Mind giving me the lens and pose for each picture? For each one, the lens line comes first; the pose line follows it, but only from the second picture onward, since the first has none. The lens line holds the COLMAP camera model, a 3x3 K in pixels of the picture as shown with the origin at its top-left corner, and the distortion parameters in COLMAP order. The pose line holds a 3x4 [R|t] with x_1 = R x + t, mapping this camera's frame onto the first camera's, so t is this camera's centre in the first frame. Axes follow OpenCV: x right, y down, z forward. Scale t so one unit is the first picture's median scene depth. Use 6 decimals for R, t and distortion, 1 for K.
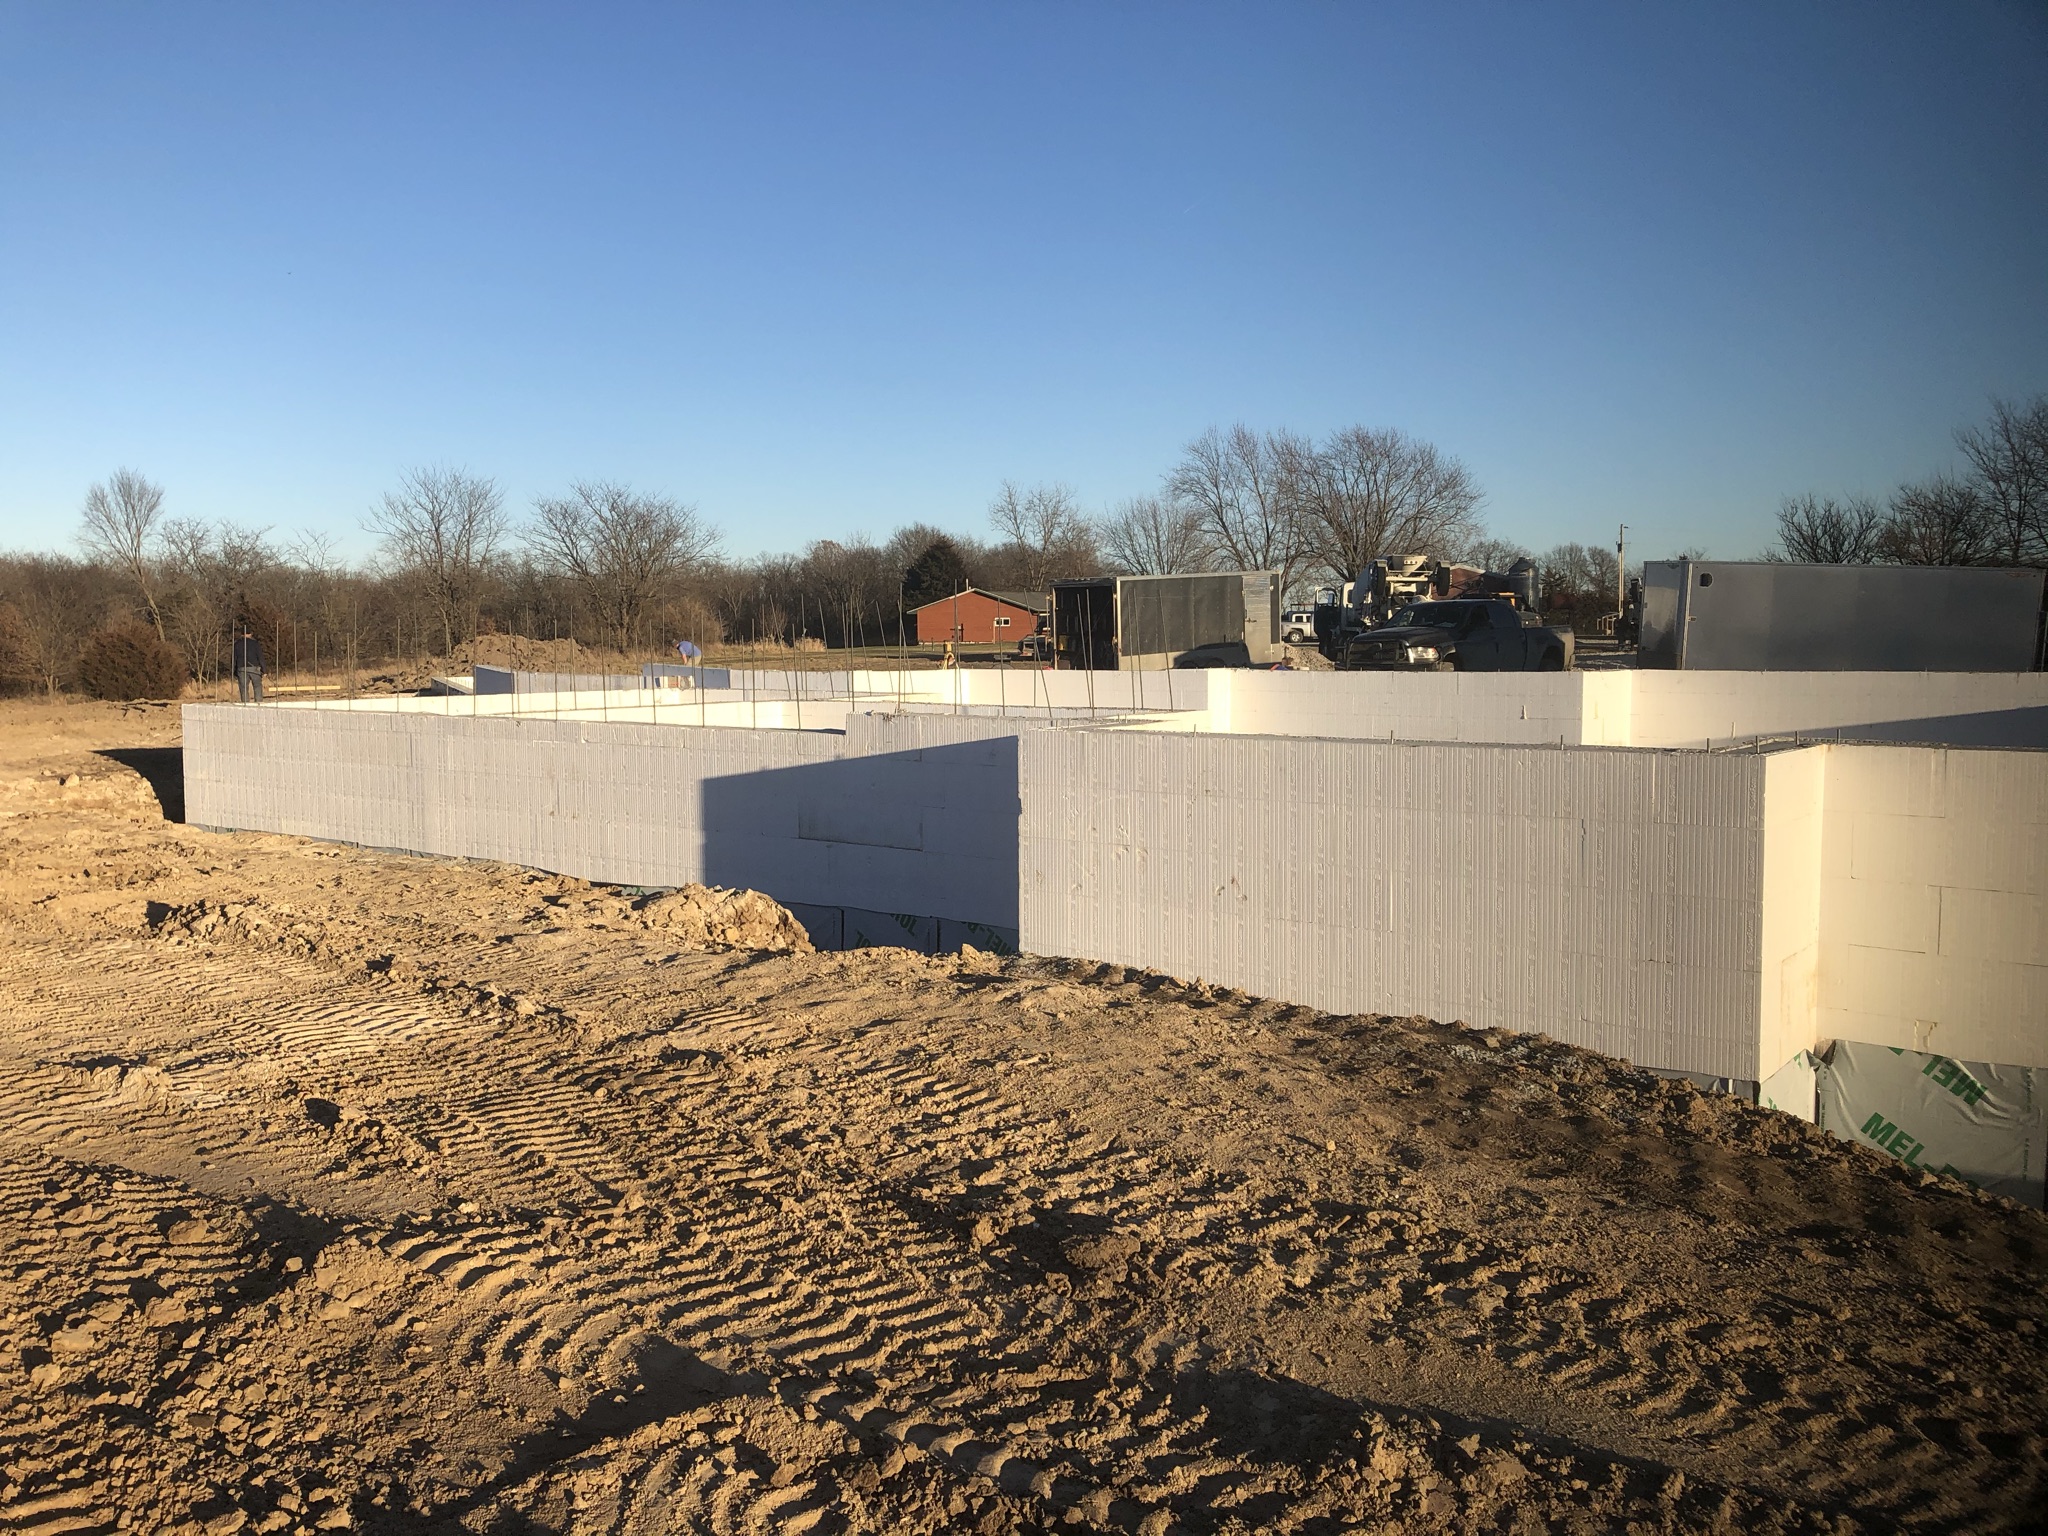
lens RADIAL K [[1688.4, 0, 1017.5], [0, 1688.4, 732.7], [0, 0, 1]] dist [0.042389, -0.012121]
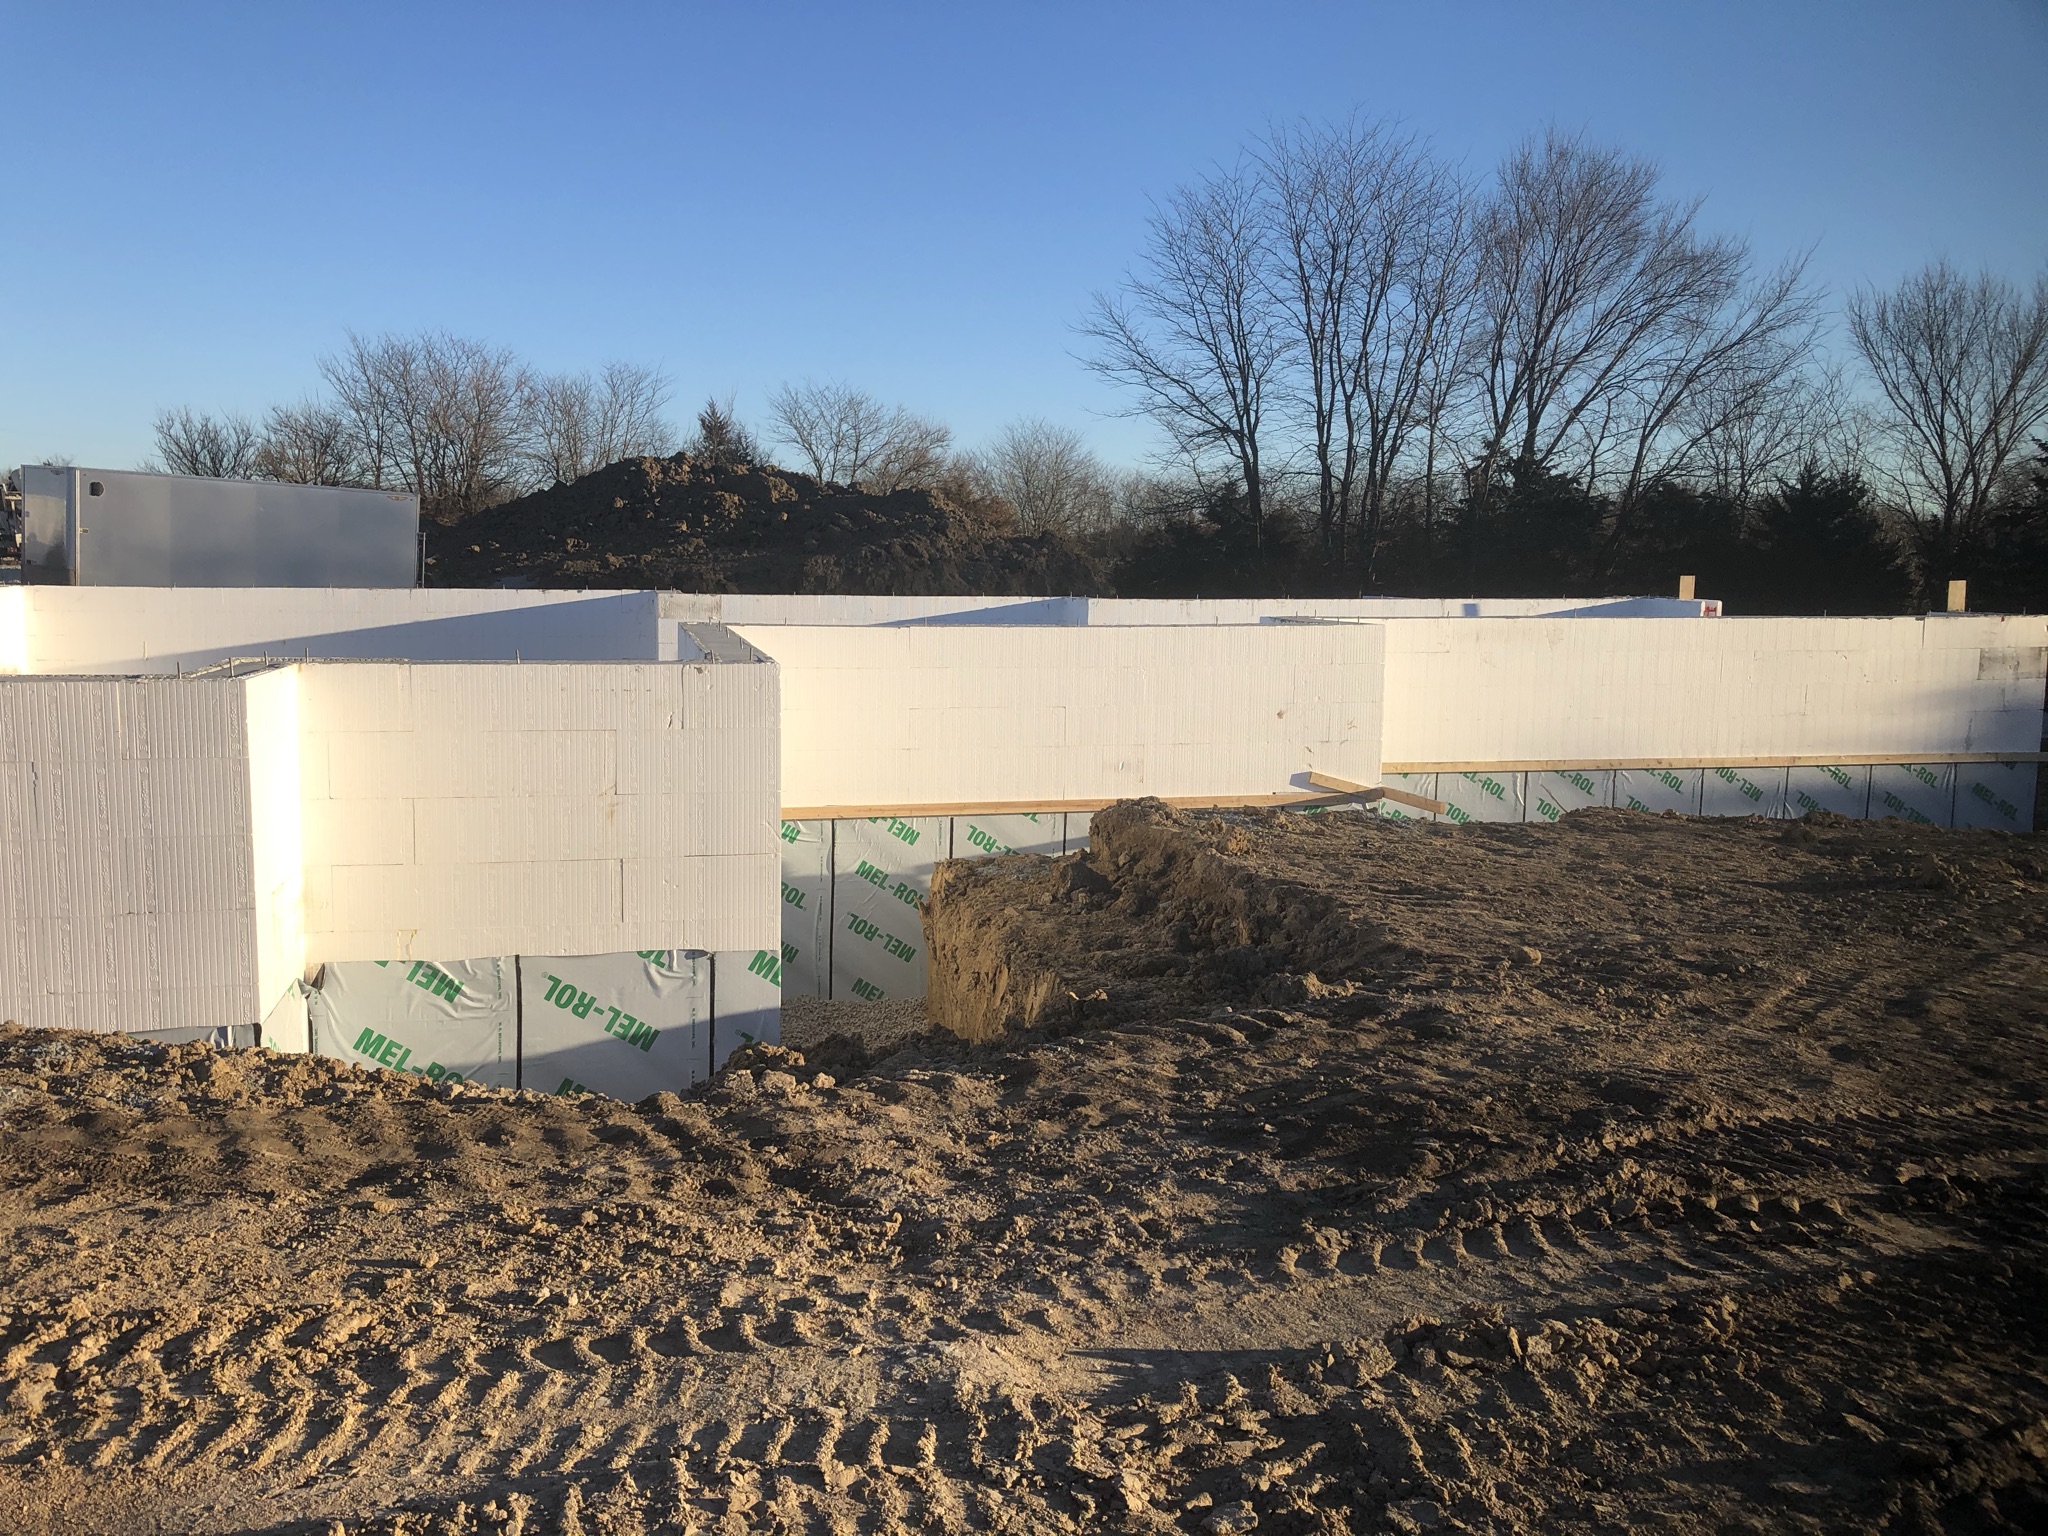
lens RADIAL K [[1688.4, 0, 1017.5], [0, 1688.4, 732.7], [0, 0, 1]] dist [0.042389, -0.012121]
pose [[0.639245, -0.067327, 0.766051, -0.016924], [0.029733, 0.997579, 0.062864, -0.005559], [-0.768428, -0.017408, 0.639699, 0.115287]]
